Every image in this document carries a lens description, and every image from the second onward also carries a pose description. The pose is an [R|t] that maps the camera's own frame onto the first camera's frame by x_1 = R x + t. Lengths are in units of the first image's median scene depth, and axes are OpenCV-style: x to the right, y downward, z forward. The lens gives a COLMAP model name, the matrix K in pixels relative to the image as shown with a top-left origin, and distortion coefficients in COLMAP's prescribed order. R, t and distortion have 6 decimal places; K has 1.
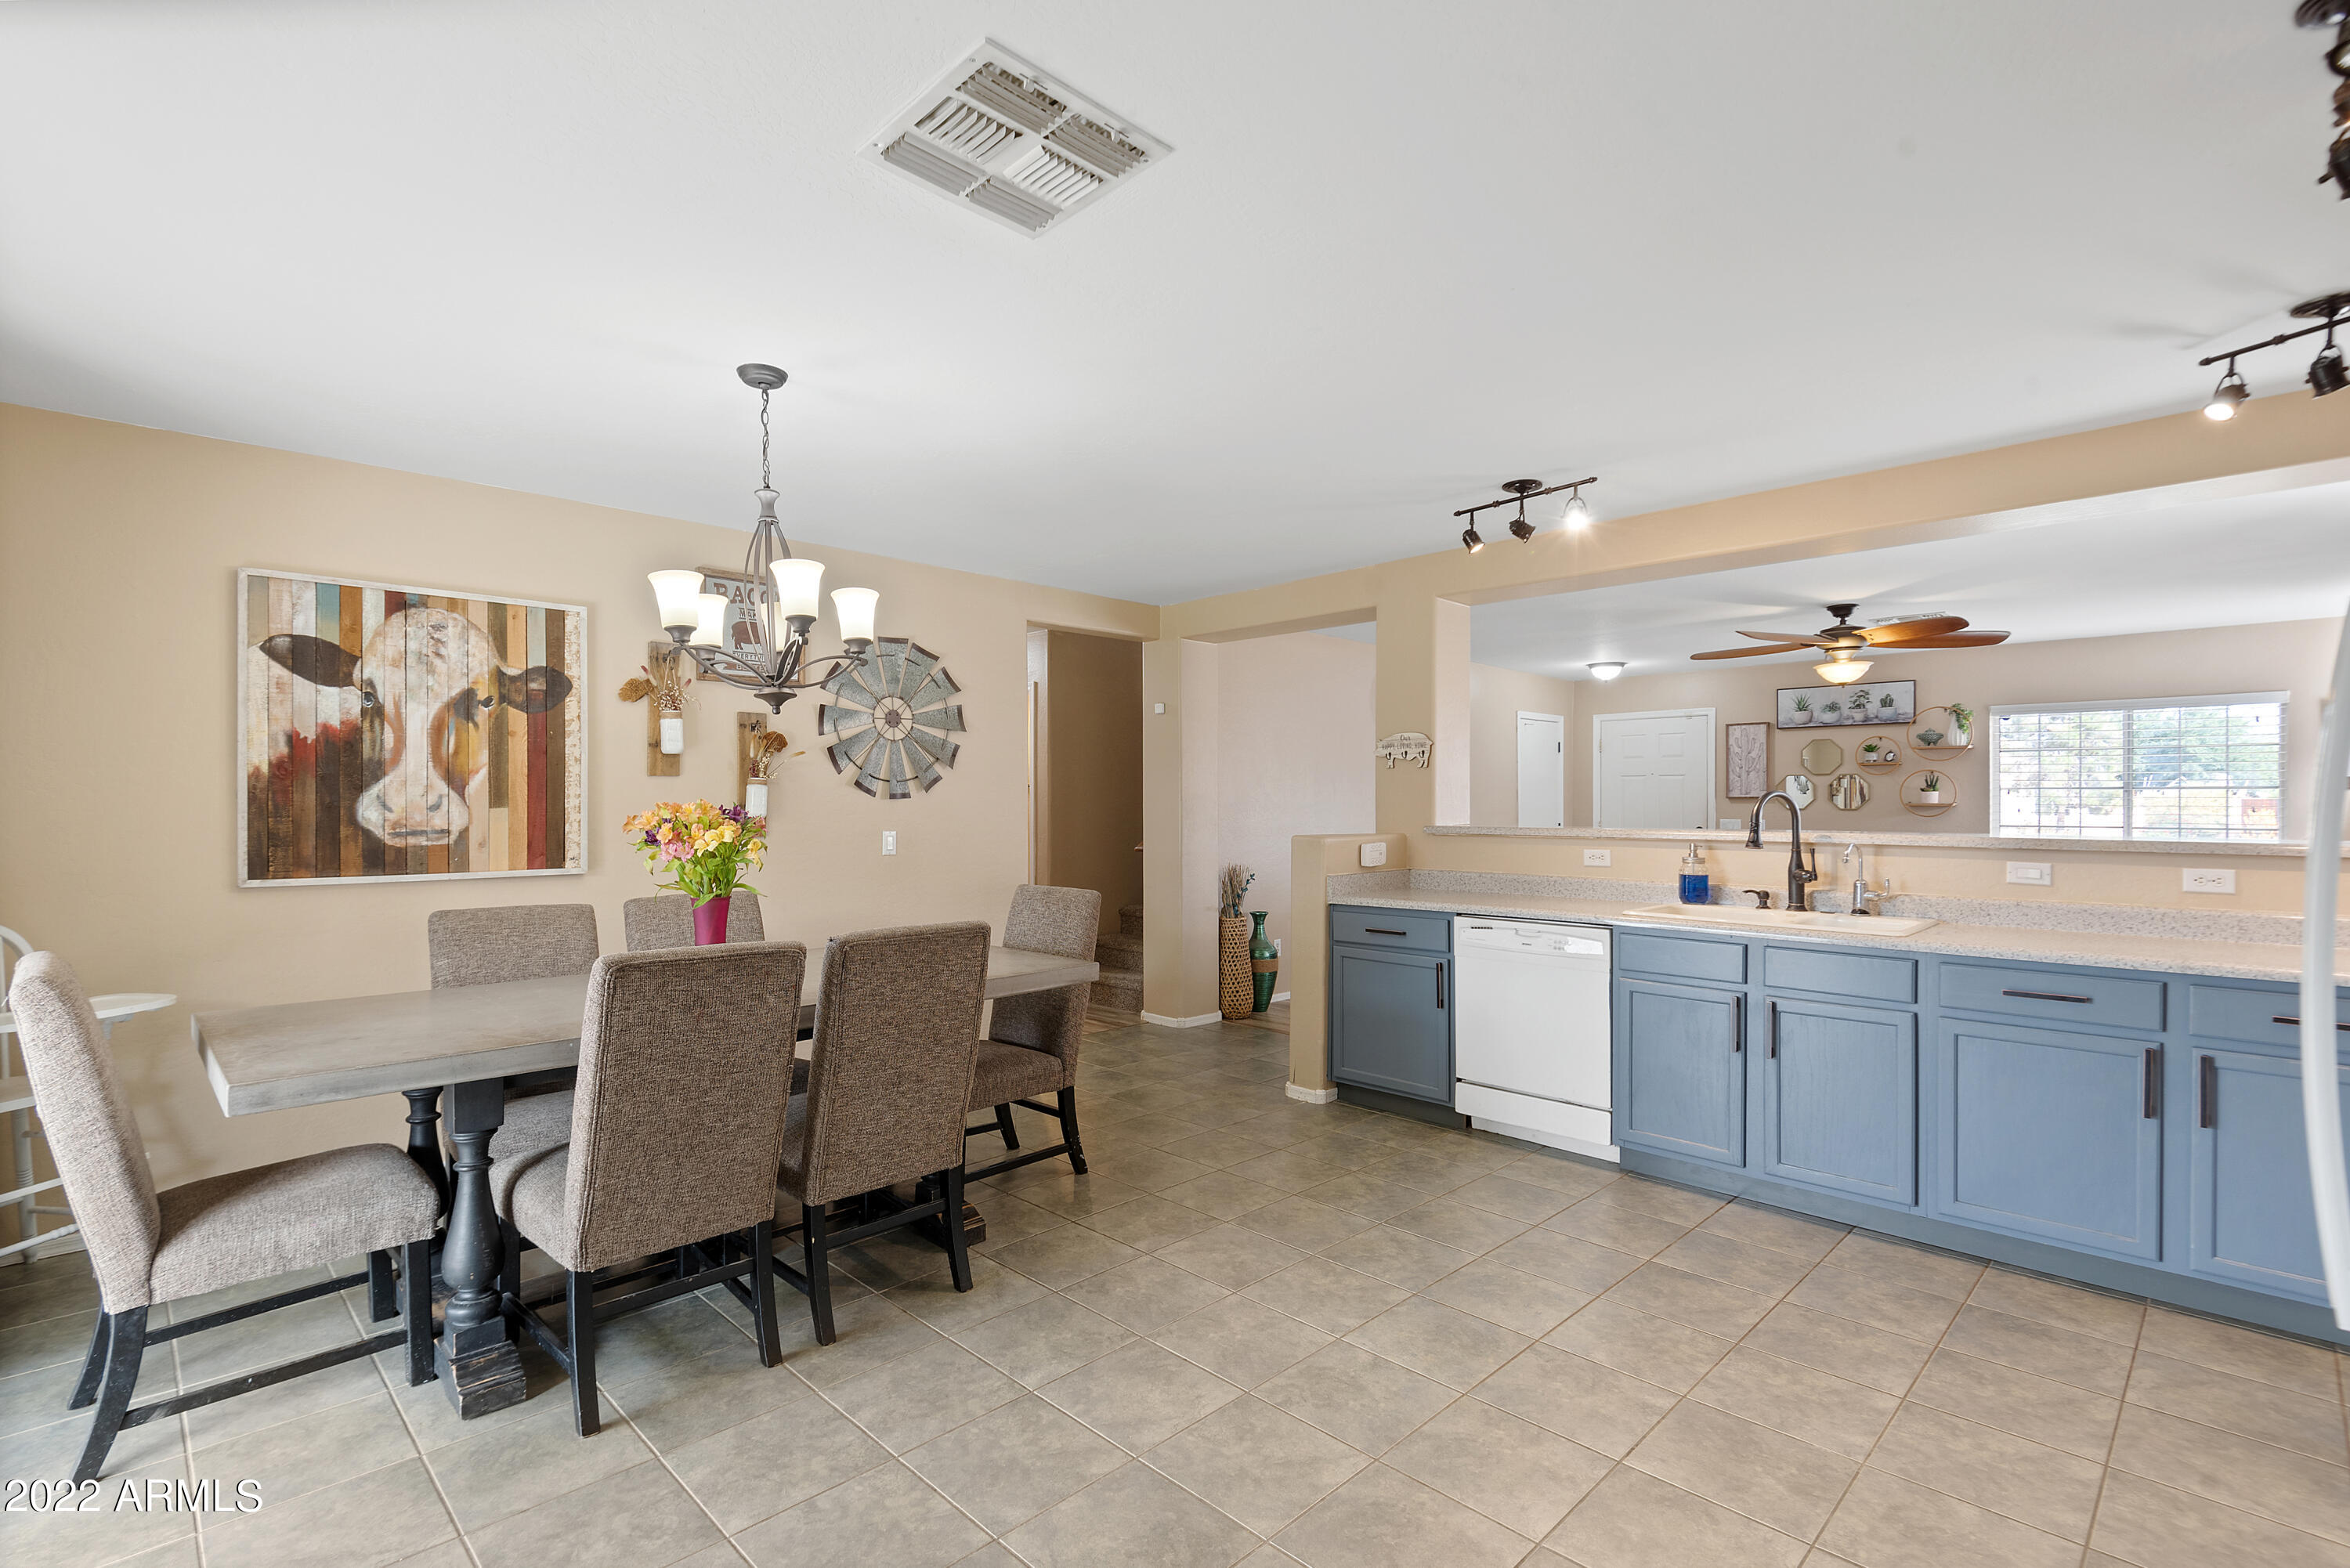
lens RADIAL K [[1078.9, 0, 1180.3], [0, 1078.9, 801.8], [0, 0, 1]] dist [0.021383, -0.013596]
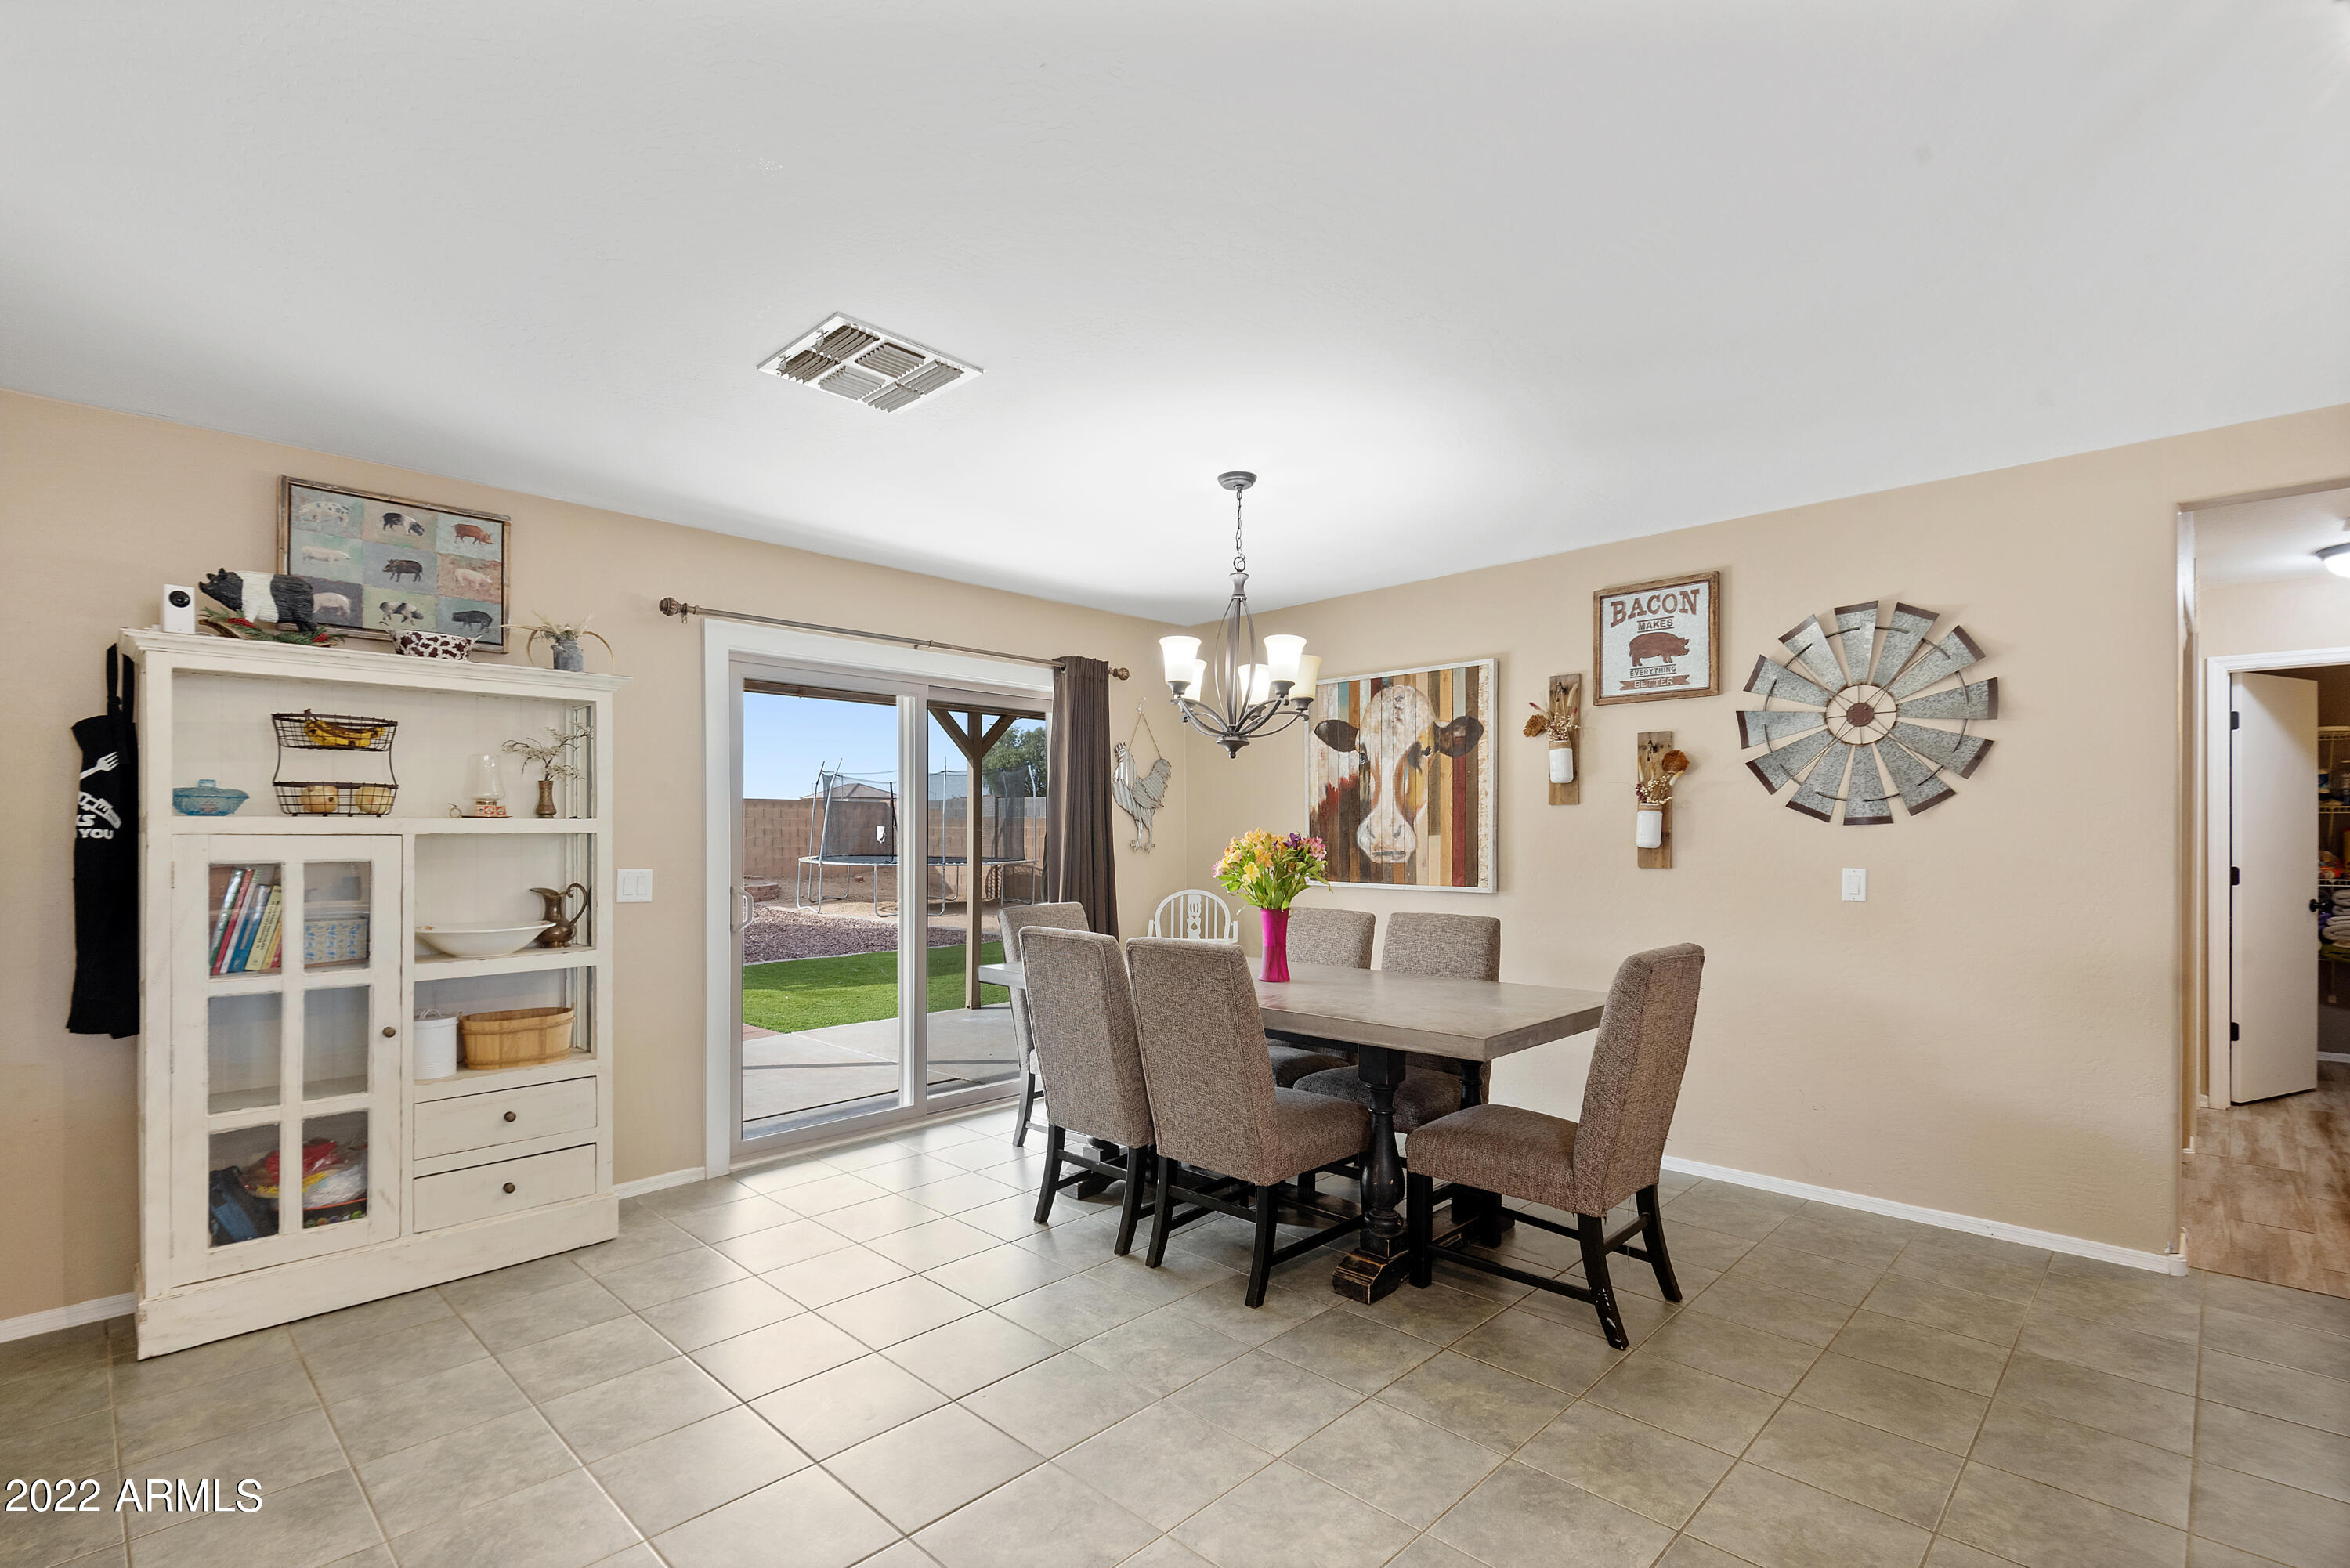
lens RADIAL K [[1078.9, 0, 1141.5], [0, 1078.9, 830.7], [0, 0, 1]] dist [0.021383, -0.013596]
pose [[-0.003206, -0.002873, -0.999991, 0.612127], [0.003963, 0.999988, -0.002886, 0.002561], [0.999987, -0.003972, -0.003194, 0.666475]]
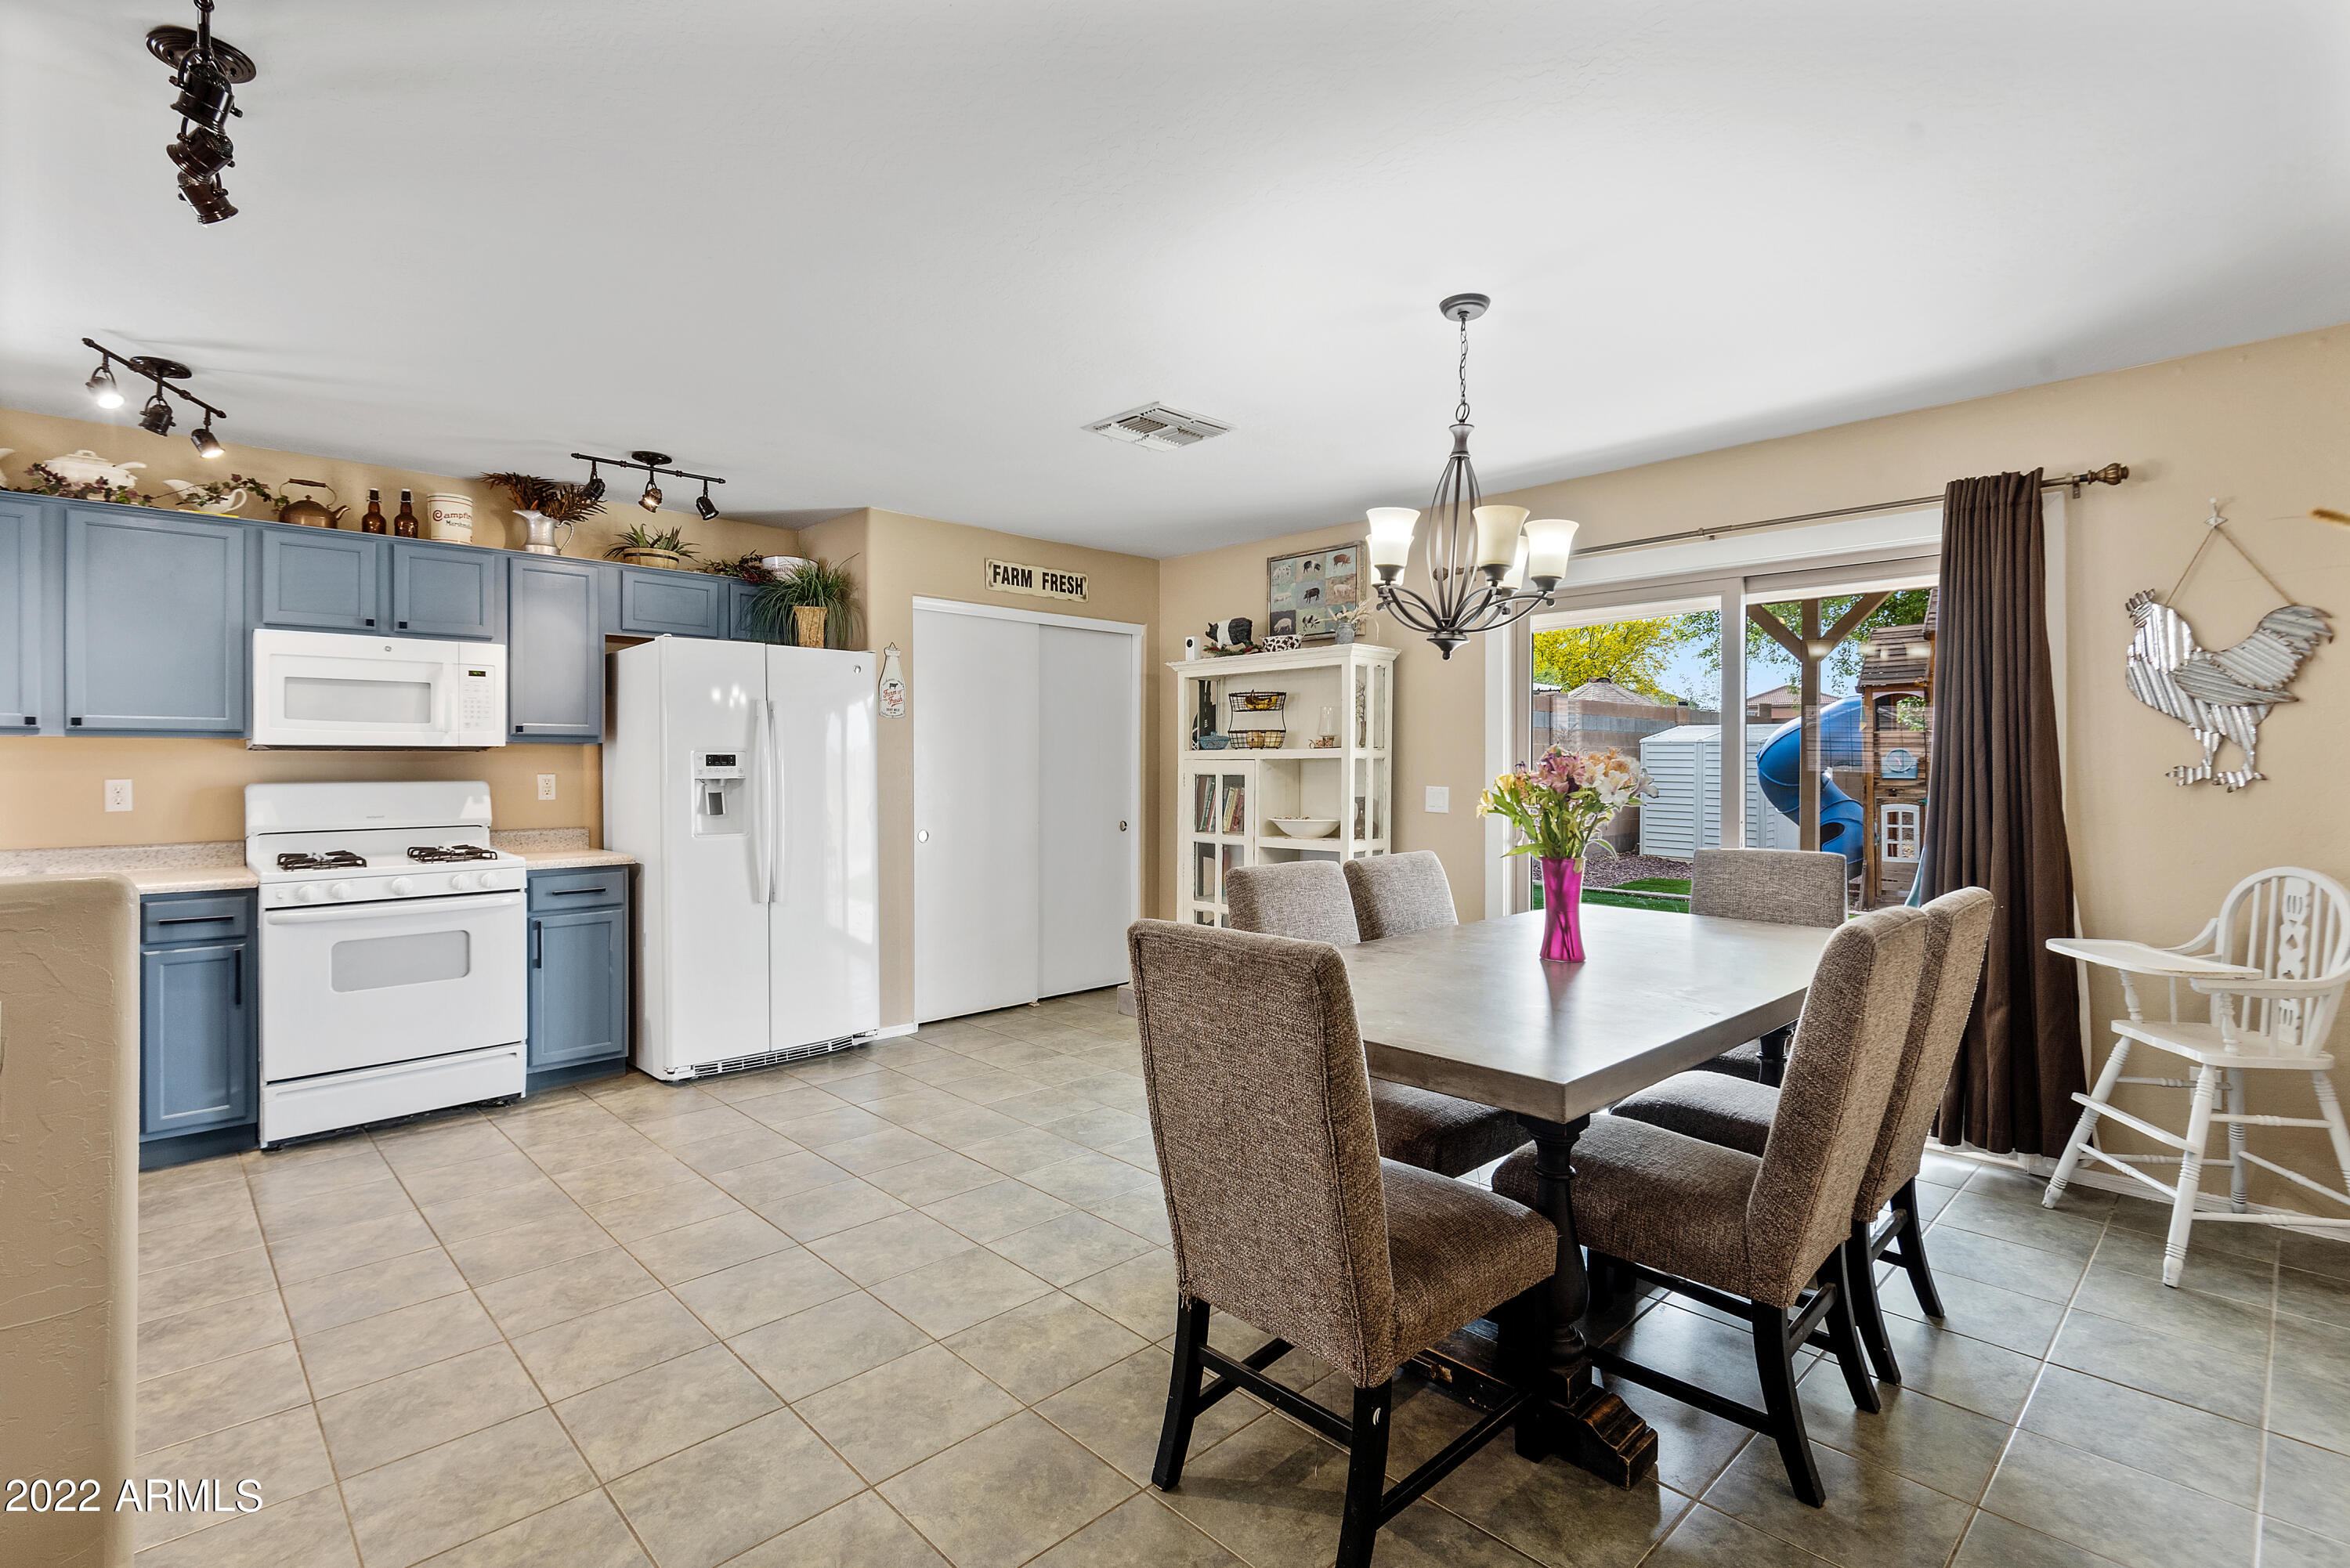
lens RADIAL K [[1078.9, 0, 1203.7], [0, 1078.9, 793.3], [0, 0, 1]] dist [0.021383, -0.013596]
pose [[-0.999982, 0.000382, 0.005988, -0.116895], [0.000513, 0.999763, 0.021768, 0.013137], [-0.005978, 0.021770, -0.999745, 1.457732]]
